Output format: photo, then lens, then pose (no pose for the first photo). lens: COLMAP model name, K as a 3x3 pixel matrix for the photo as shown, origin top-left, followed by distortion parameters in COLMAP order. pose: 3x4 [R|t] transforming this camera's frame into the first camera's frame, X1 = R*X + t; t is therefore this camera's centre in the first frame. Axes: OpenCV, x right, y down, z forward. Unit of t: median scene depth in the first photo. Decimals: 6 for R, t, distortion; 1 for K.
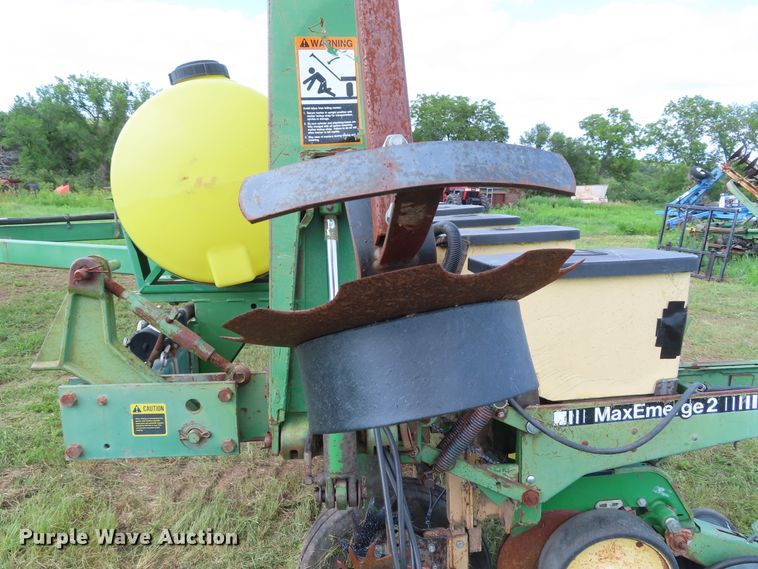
lens RADIAL K [[555.8, 0, 379.0], [0, 555.8, 284.5], [0, 0, 1]] dist [-0.001424, -0.002952]
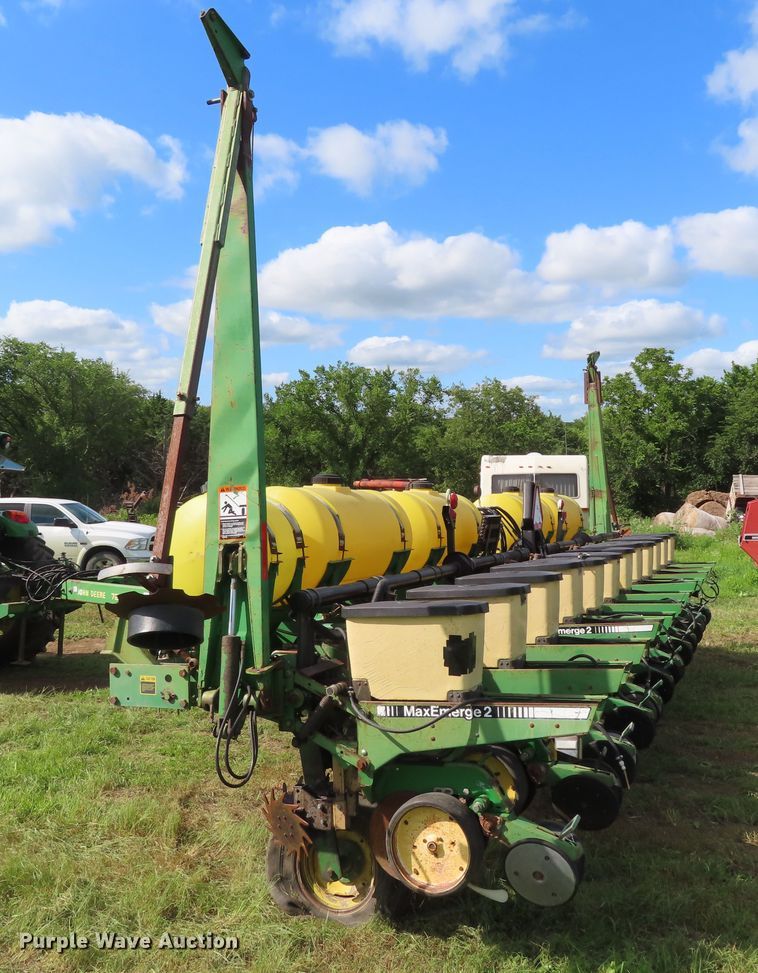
lens RADIAL K [[916.7, 0, 379.0], [0, 916.7, 486.5], [0, 0, 1]] dist [-0.000456, -0.000517]
pose [[0.911515, -0.029815, -0.410184, 1.354098], [-0.054645, 0.979746, -0.192646, 0.122793], [0.407620, 0.198015, 0.891424, -1.336473]]
